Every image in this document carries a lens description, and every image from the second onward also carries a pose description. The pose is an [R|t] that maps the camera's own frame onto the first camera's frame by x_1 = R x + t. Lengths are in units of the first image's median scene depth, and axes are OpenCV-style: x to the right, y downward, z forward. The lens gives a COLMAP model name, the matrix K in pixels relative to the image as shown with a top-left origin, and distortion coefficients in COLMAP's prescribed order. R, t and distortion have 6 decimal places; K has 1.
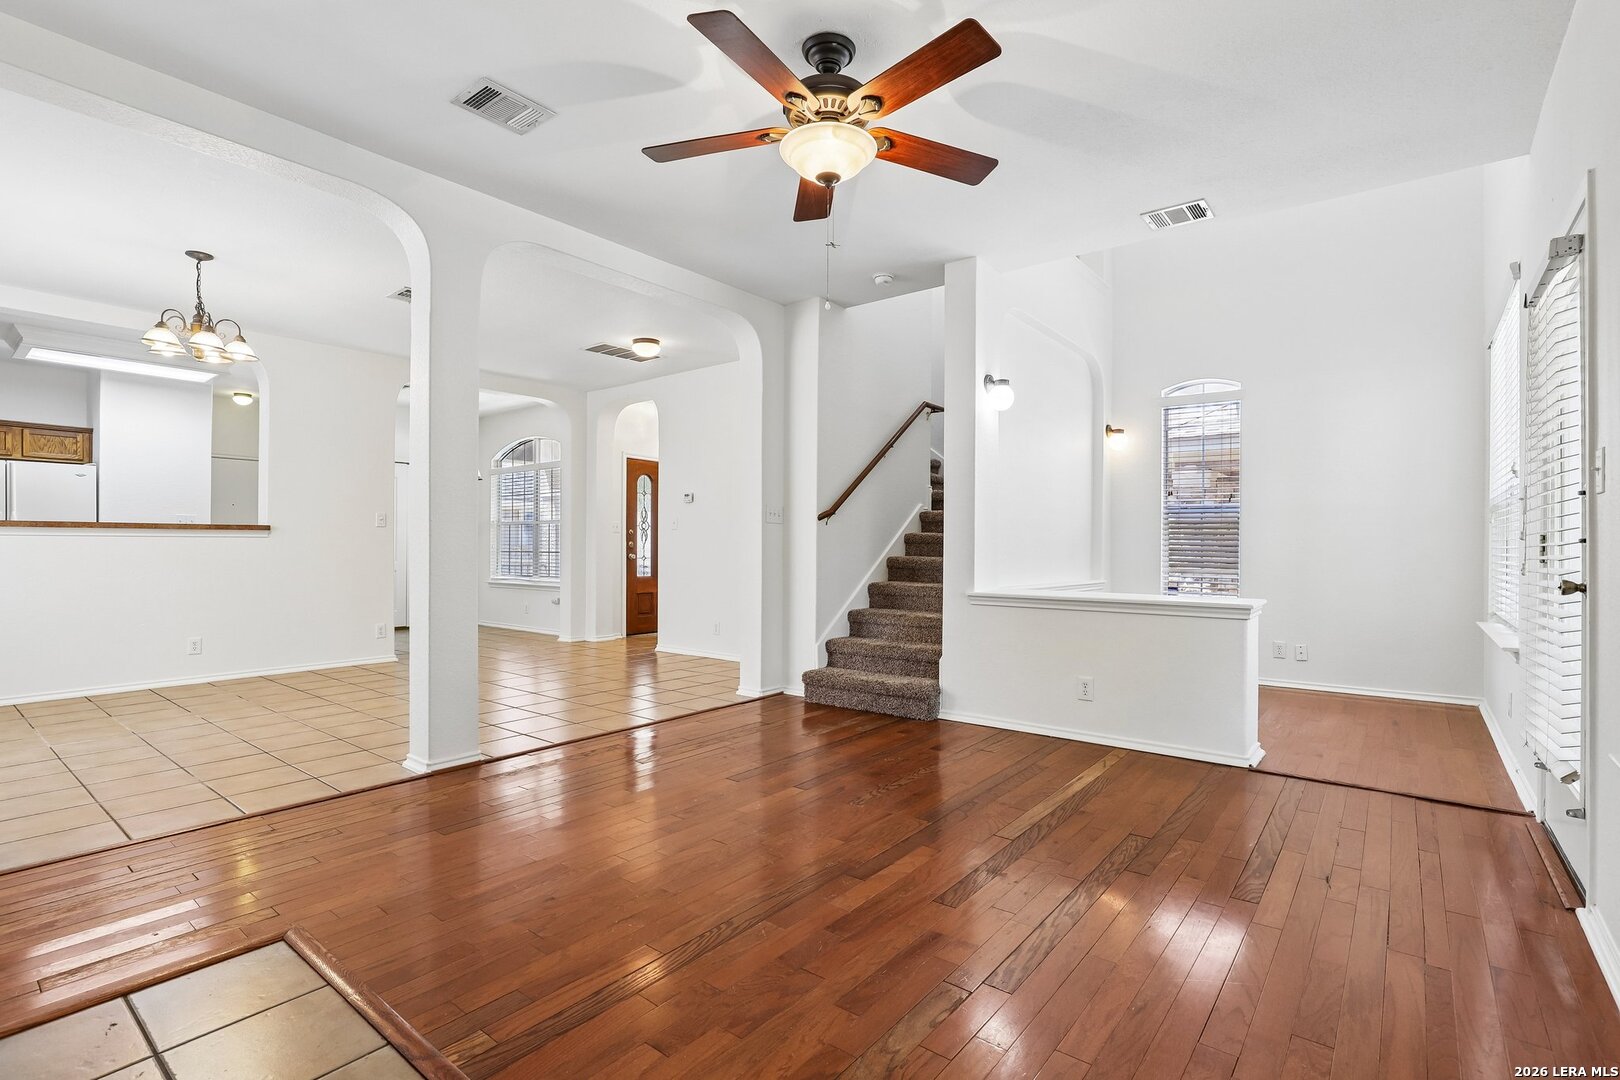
lens RADIAL K [[756.4, 0, 827.1], [0, 756.4, 546.5], [0, 0, 1]] dist [-0.008377, -0.000012]
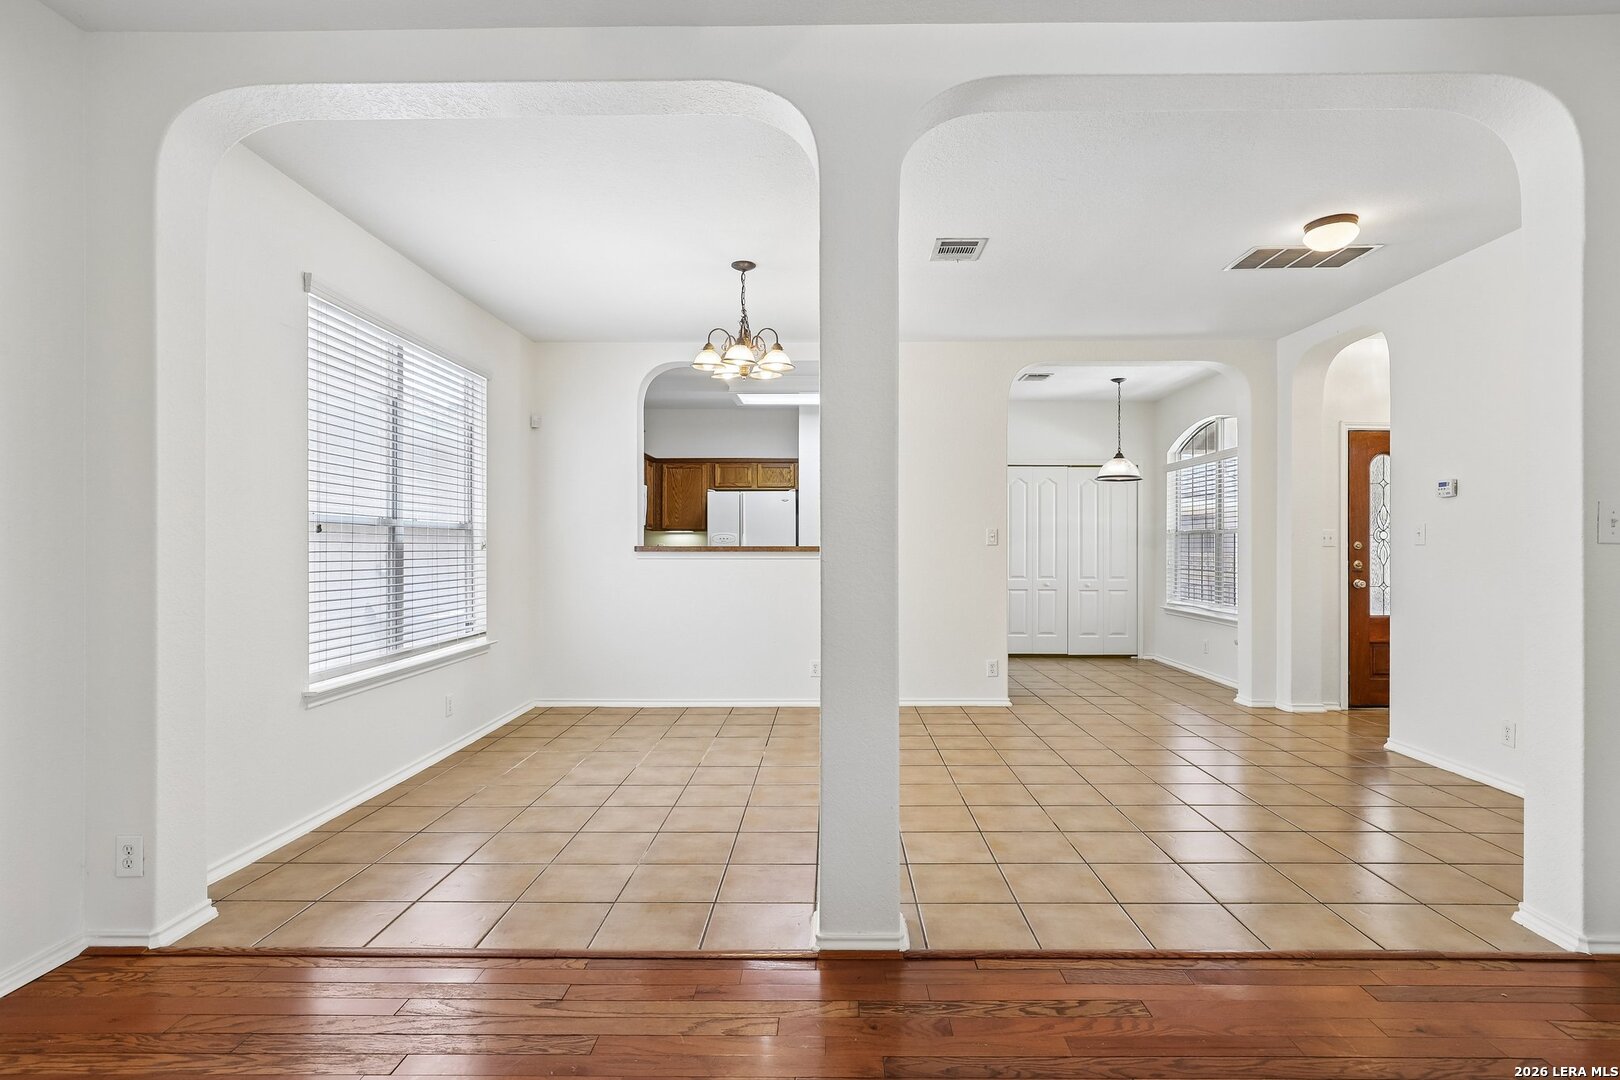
lens RADIAL K [[806.2, 0, 819.9], [0, 806.2, 544.0], [0, 0, 1]] dist [0.000724, 0.000574]
pose [[0.602497, -0.003681, -0.798113, 0.013998], [0.000487, 0.999991, -0.004244, -0.023588], [0.798121, 0.002168, 0.602493, 0.302625]]
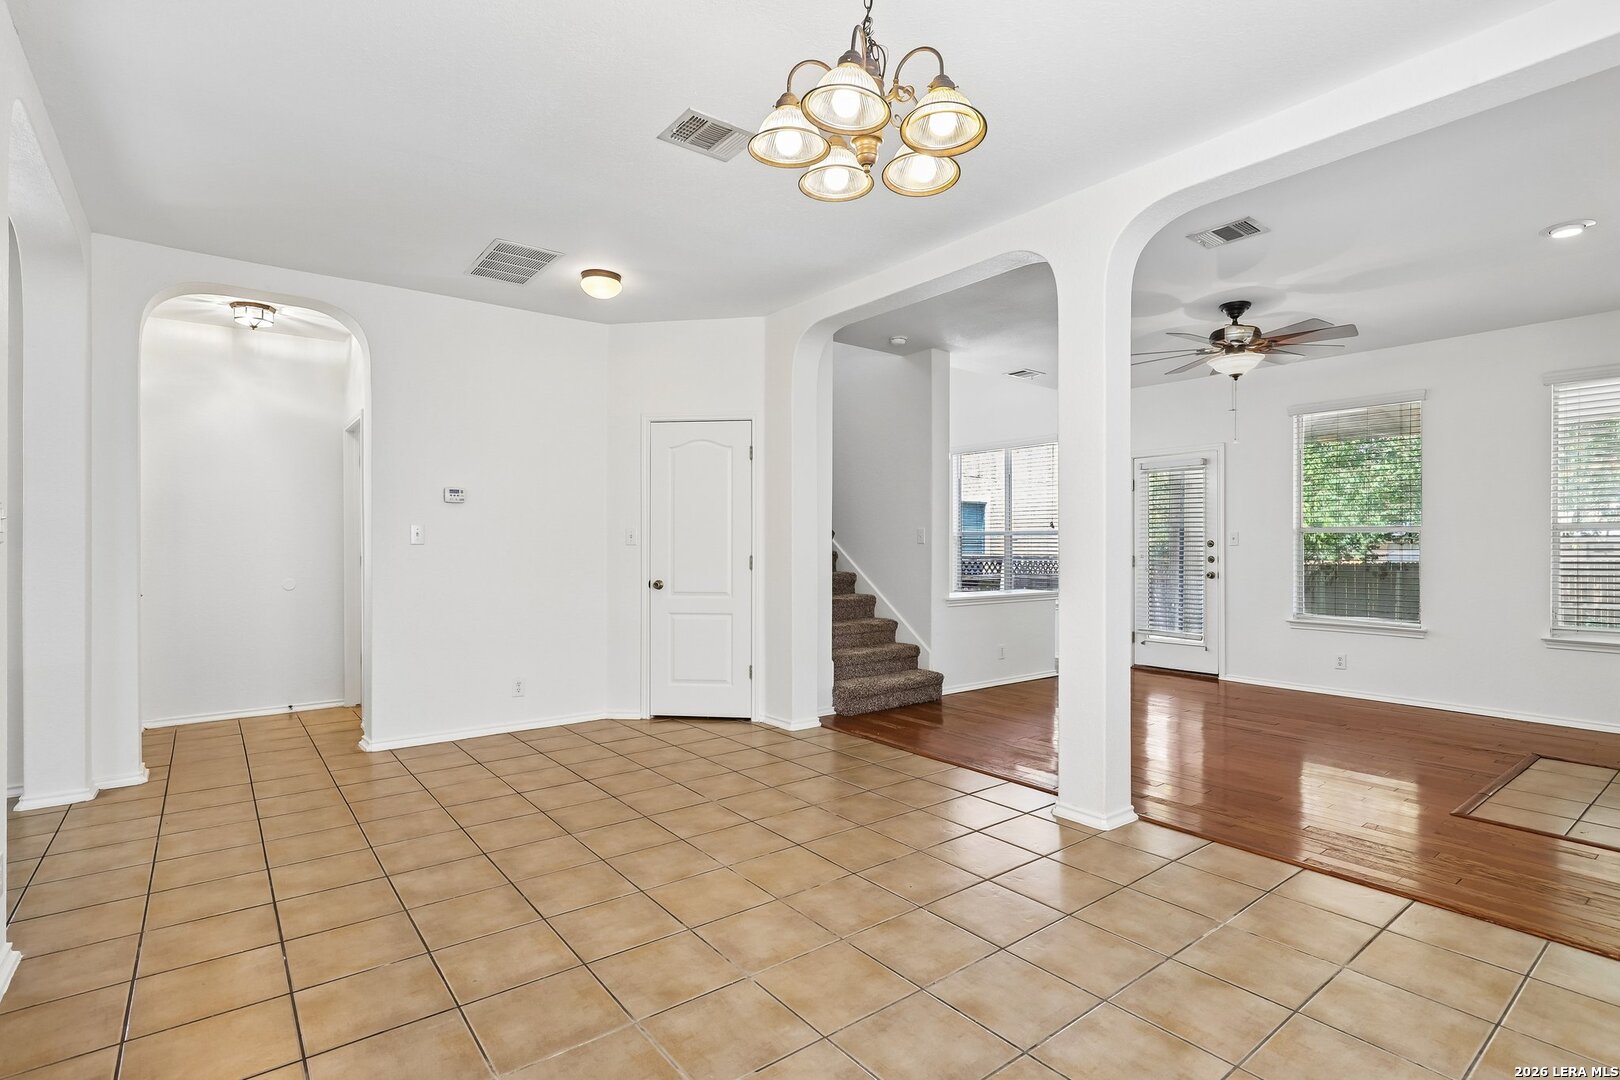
lens RADIAL K [[785.3, 0, 828.7], [0, 785.3, 544.8], [0, 0, 1]] dist [-0.001923, 0.000646]
pose [[0.232091, -0.001157, 0.972693, -0.838734], [0.001757, 0.999998, 0.000771, -0.024699], [-0.972692, 0.001530, 0.232093, 0.598626]]
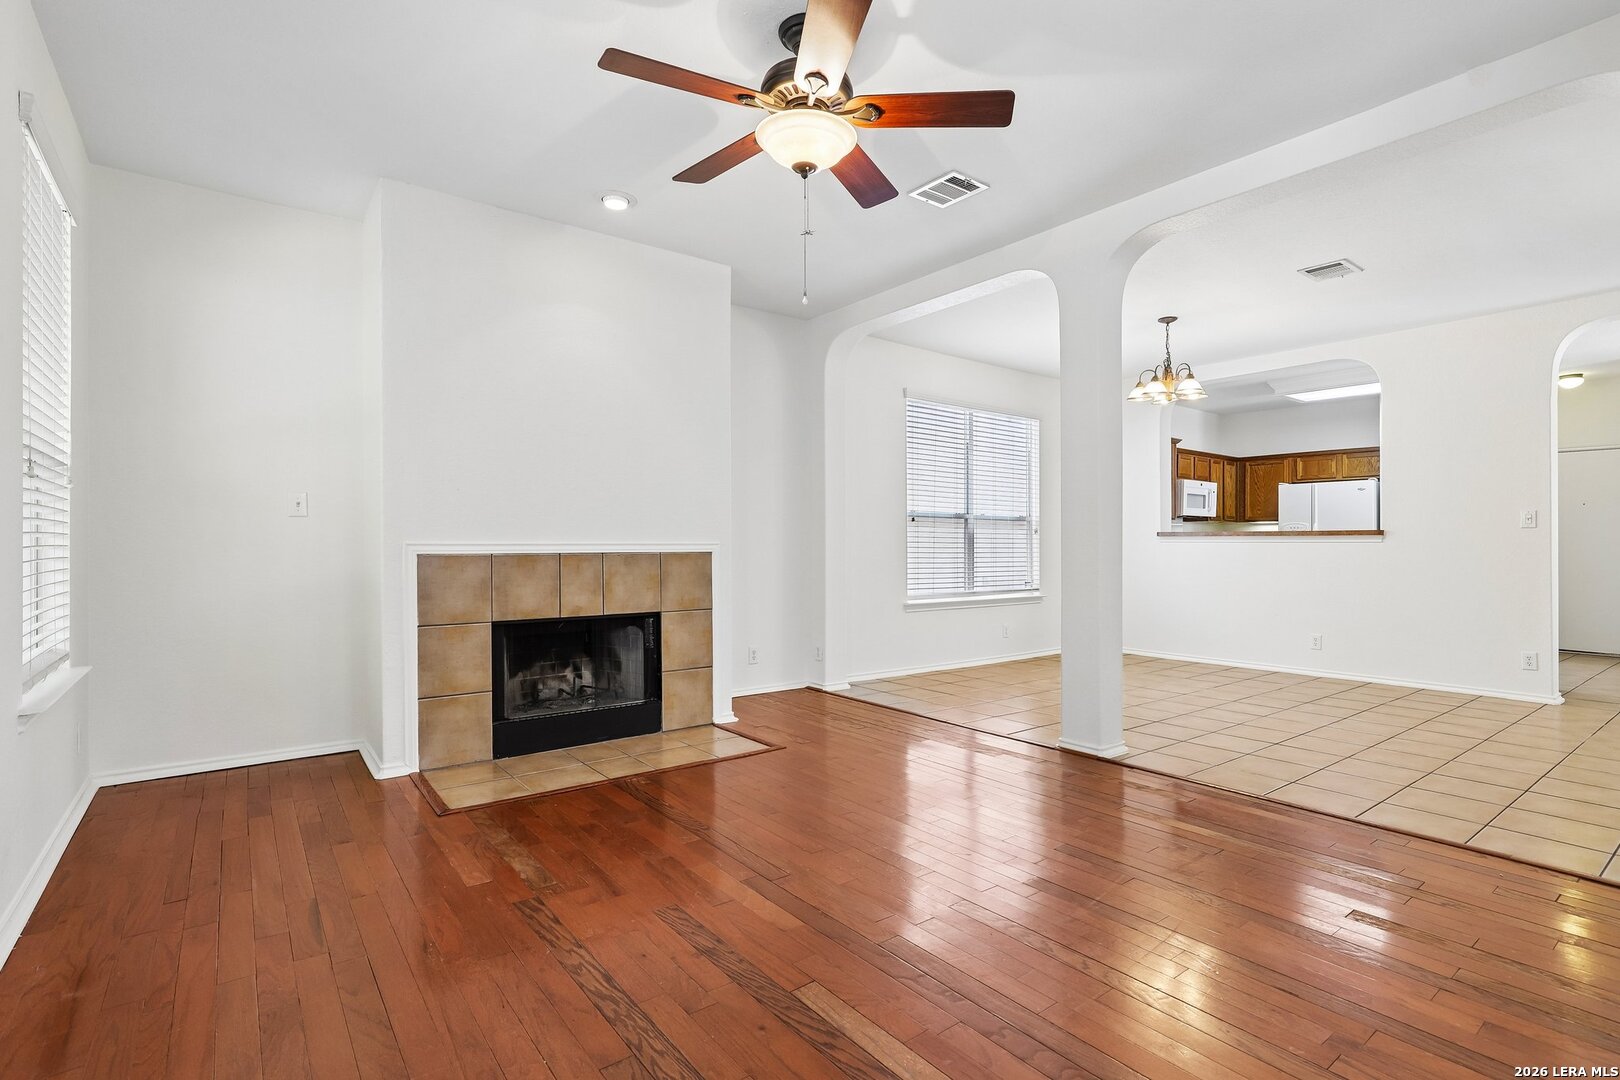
lens RADIAL K [[783.4, 0, 824.1], [0, 783.4, 549.5], [0, 0, 1]] dist [-0.013439, 0.000449]
pose [[-0.249012, 0.002245, -0.968498, 0.372404], [-0.007185, 0.999966, 0.004165, -0.001513], [0.968474, 0.007996, -0.248988, 0.493928]]
